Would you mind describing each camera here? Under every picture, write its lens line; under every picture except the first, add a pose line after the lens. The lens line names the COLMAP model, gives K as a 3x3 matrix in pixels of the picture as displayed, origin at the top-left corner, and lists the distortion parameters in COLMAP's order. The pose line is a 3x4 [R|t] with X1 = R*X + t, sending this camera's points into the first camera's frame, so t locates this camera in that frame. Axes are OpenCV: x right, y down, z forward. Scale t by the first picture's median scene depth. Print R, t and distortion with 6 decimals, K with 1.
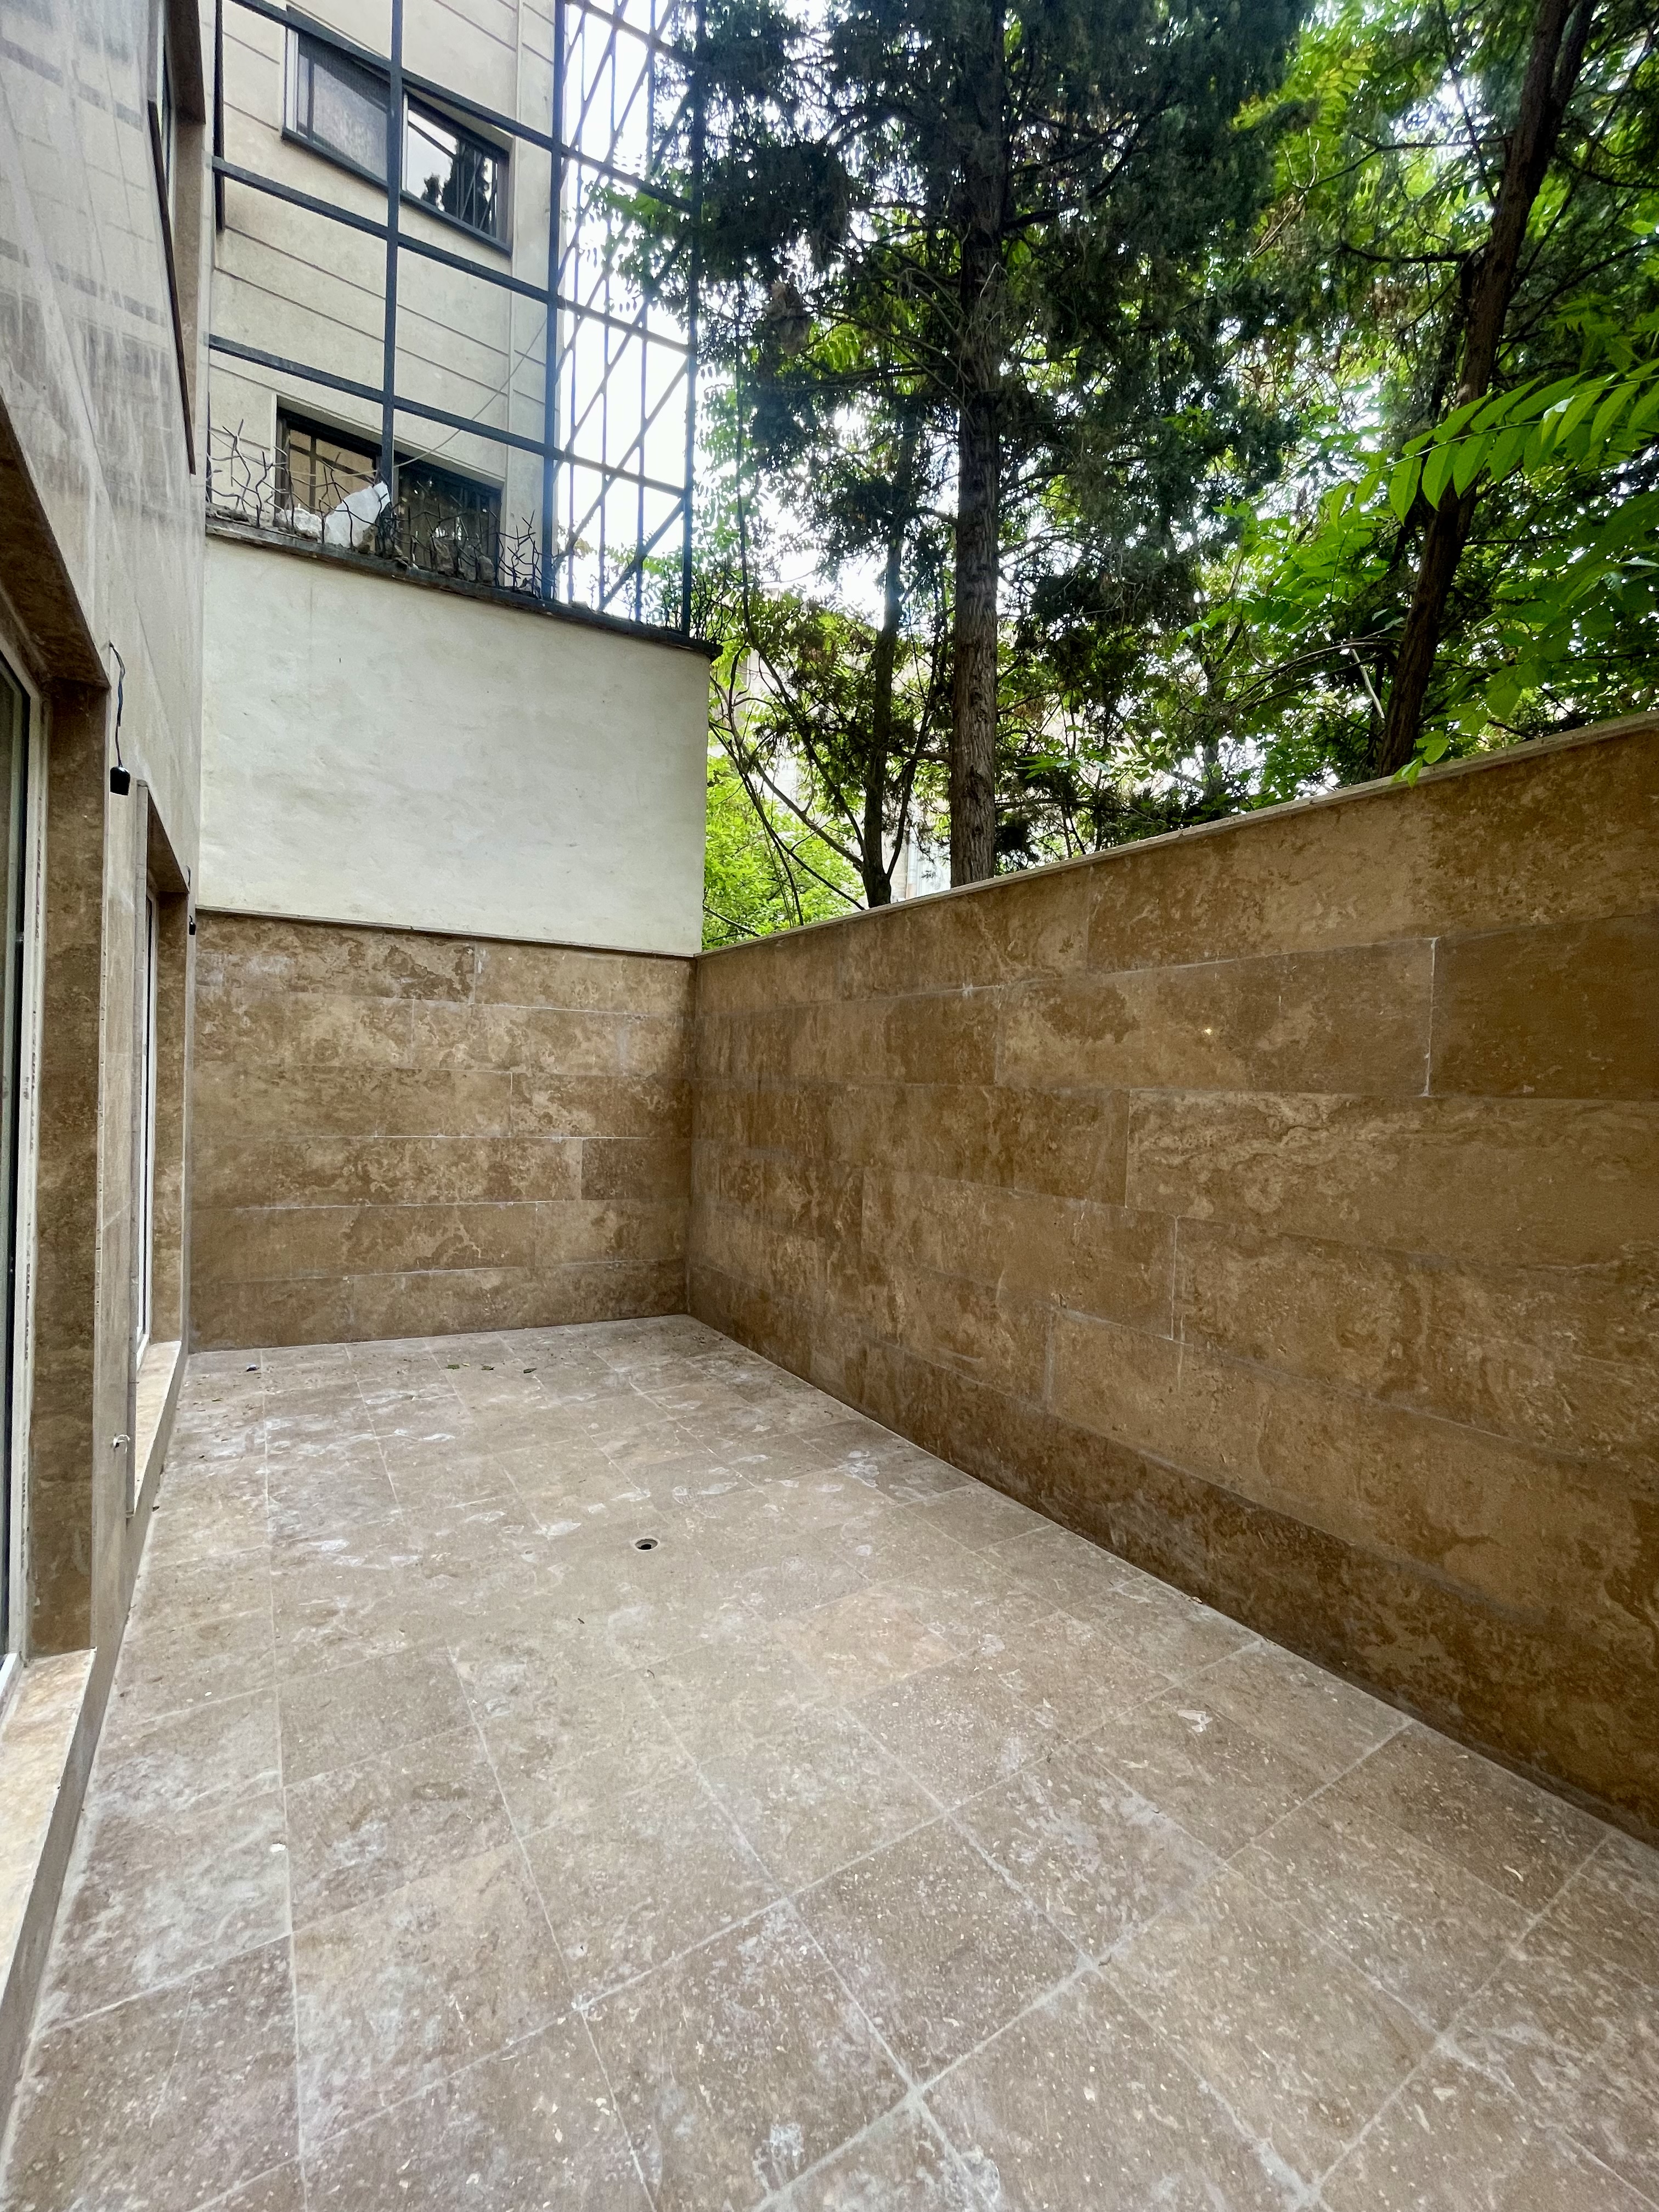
lens RADIAL K [[892.6, 0, 828.1], [0, 892.6, 1111.7], [0, 0, 1]] dist [-0.002589, -0.000744]
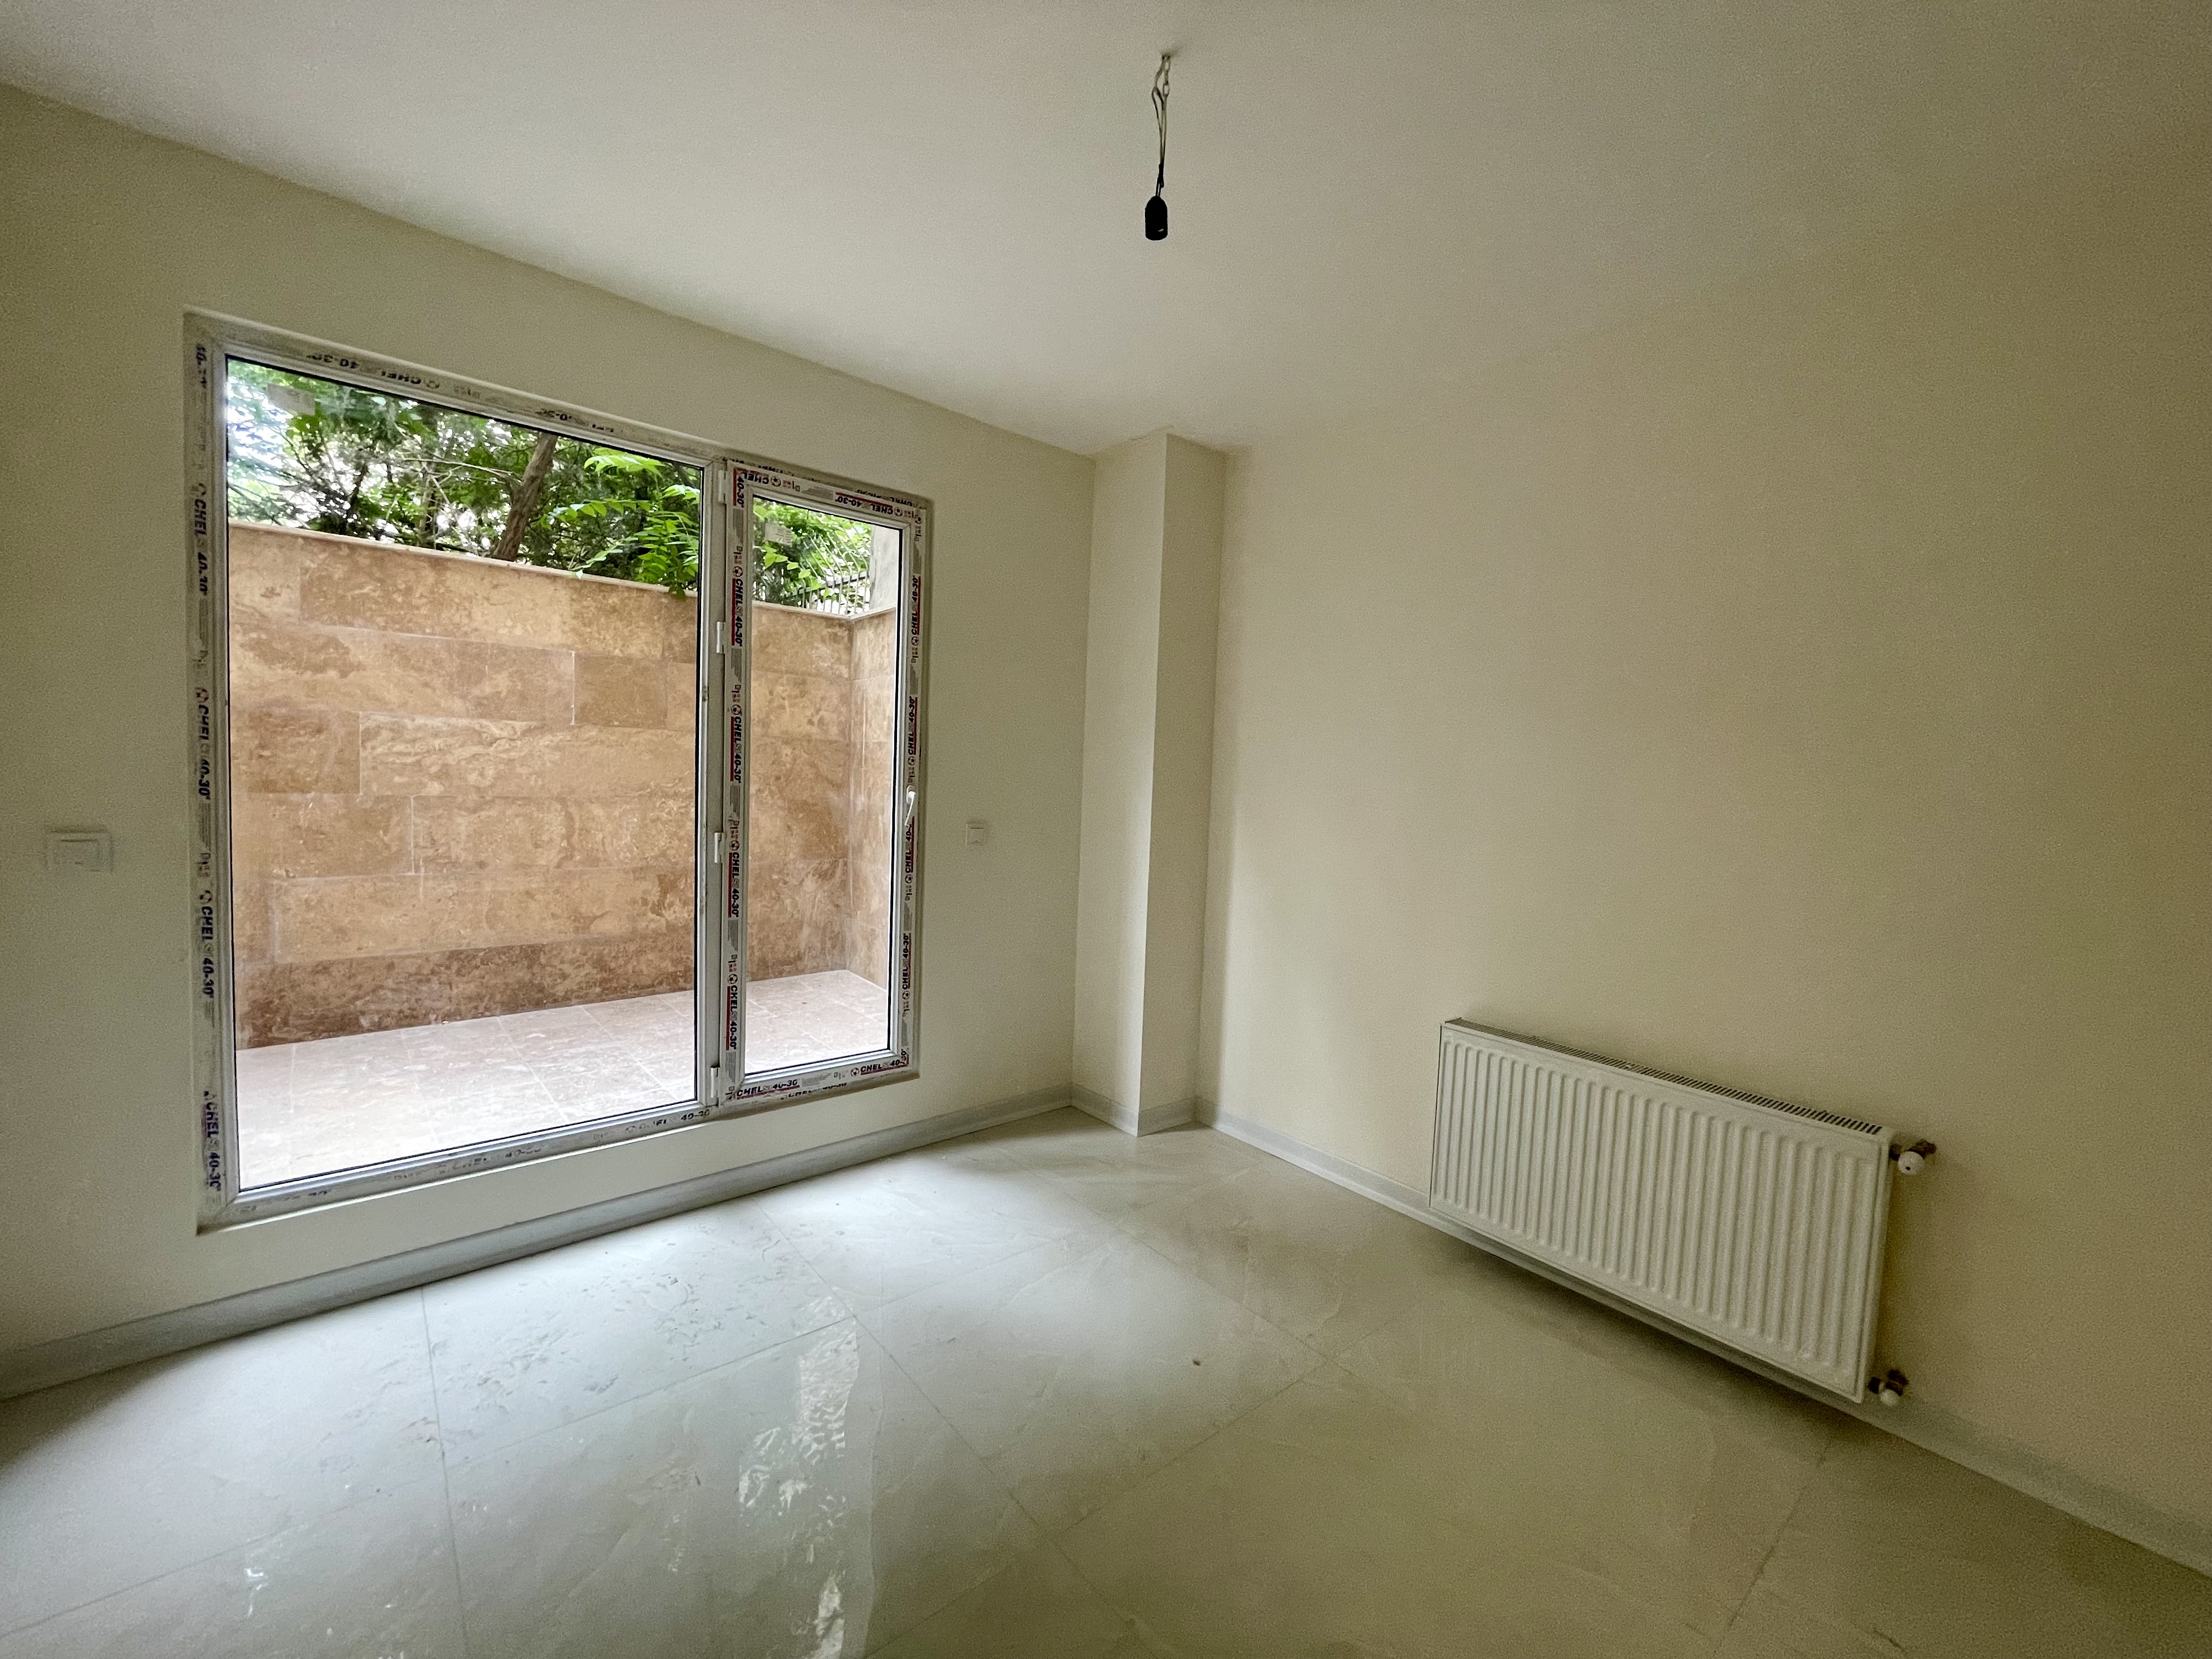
lens RADIAL K [[892.6, 0, 1105.3], [0, 892.6, 825.6], [0, 0, 1]] dist [-0.002589, -0.000744]
pose [[-0.142910, -0.099531, 0.984718, -1.499100], [-0.023285, 0.994993, 0.097190, -0.012487], [-0.989462, -0.009039, -0.144512, 0.021124]]
